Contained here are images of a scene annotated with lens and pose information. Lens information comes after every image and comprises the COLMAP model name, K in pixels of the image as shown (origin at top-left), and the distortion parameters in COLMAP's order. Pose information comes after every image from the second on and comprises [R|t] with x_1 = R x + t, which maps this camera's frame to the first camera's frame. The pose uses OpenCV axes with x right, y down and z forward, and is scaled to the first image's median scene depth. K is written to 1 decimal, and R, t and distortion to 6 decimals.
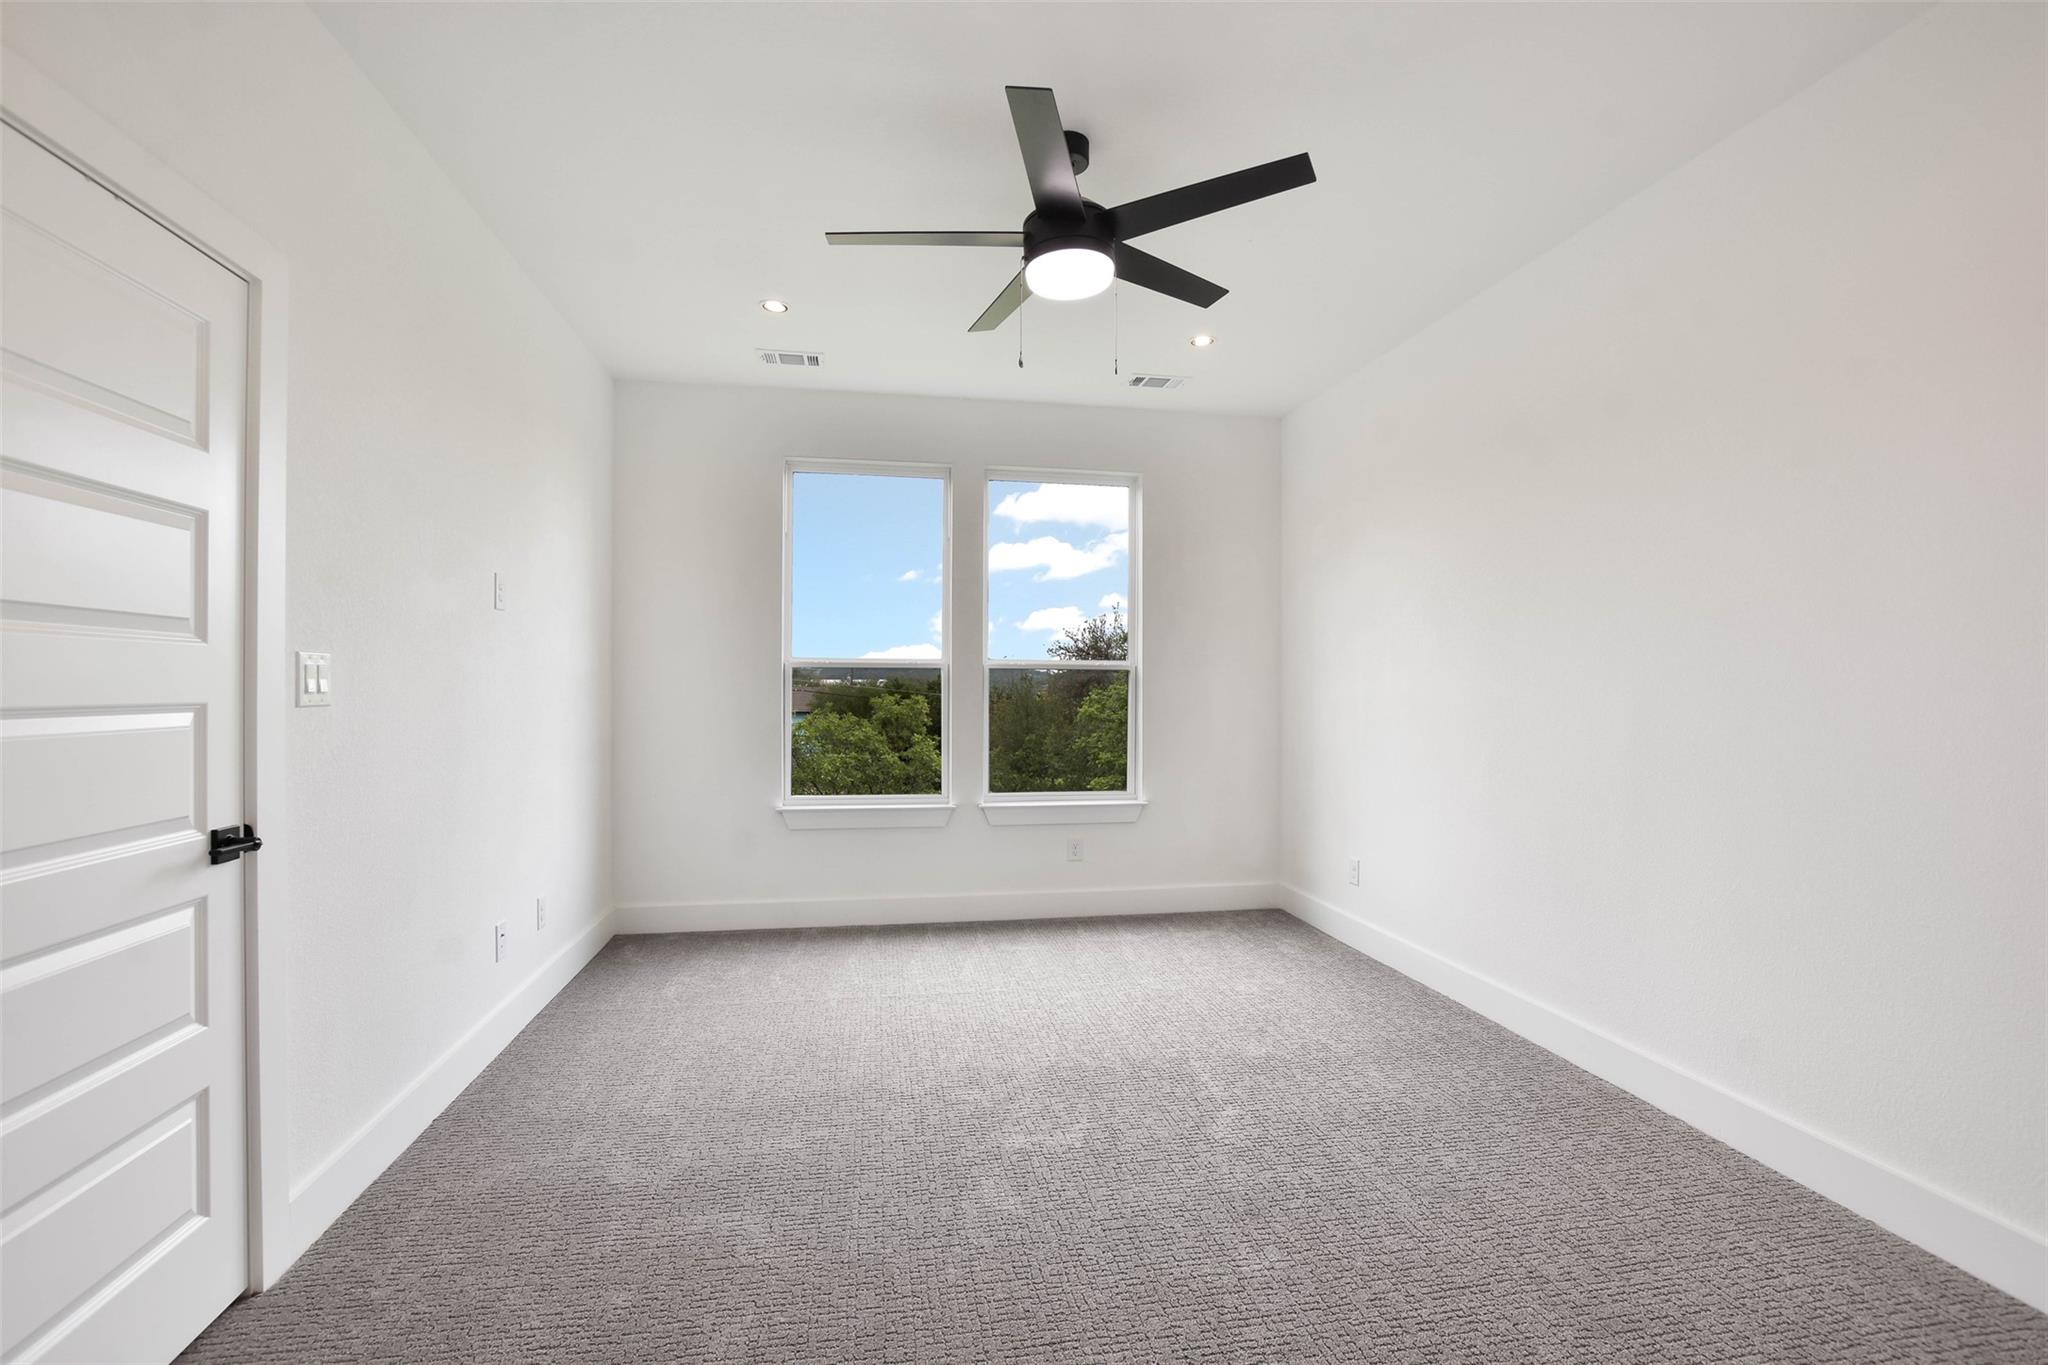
lens RADIAL K [[894.2, 0, 1019.0], [0, 894.2, 681.8], [0, 0, 1]] dist [-0.013398, 0.001141]
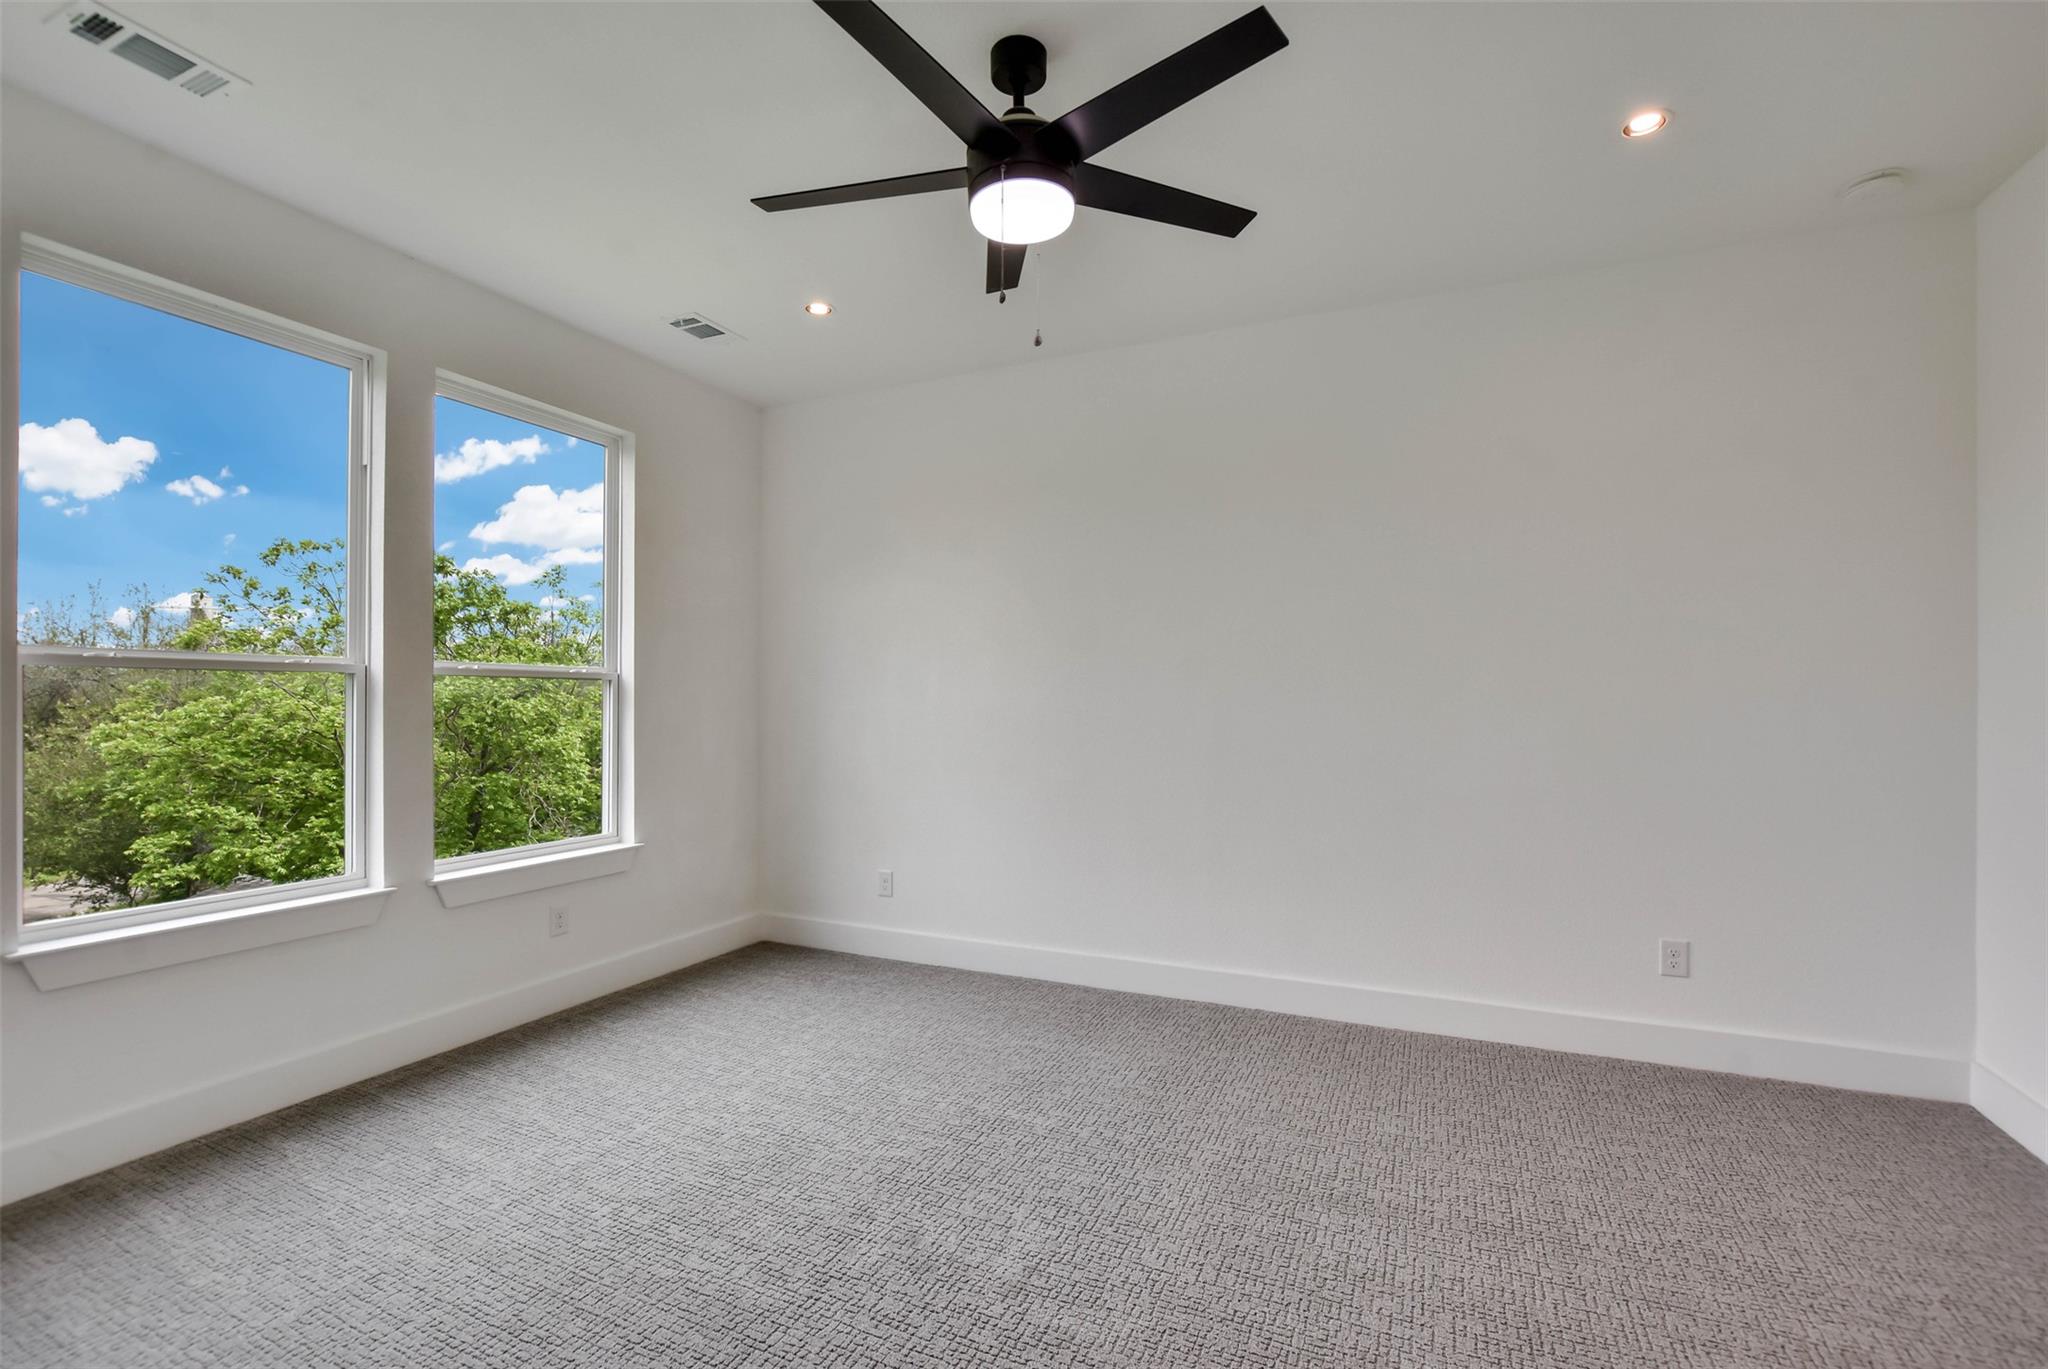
lens RADIAL K [[898.6, 0, 1024.8], [0, 898.6, 692.1], [0, 0, 1]] dist [-0.018232, 0.003056]
pose [[0.573081, 0.006192, 0.819475, -0.402087], [-0.002873, 0.999980, -0.005546, 0.003510], [-0.819494, 0.000824, 0.573088, 0.325406]]
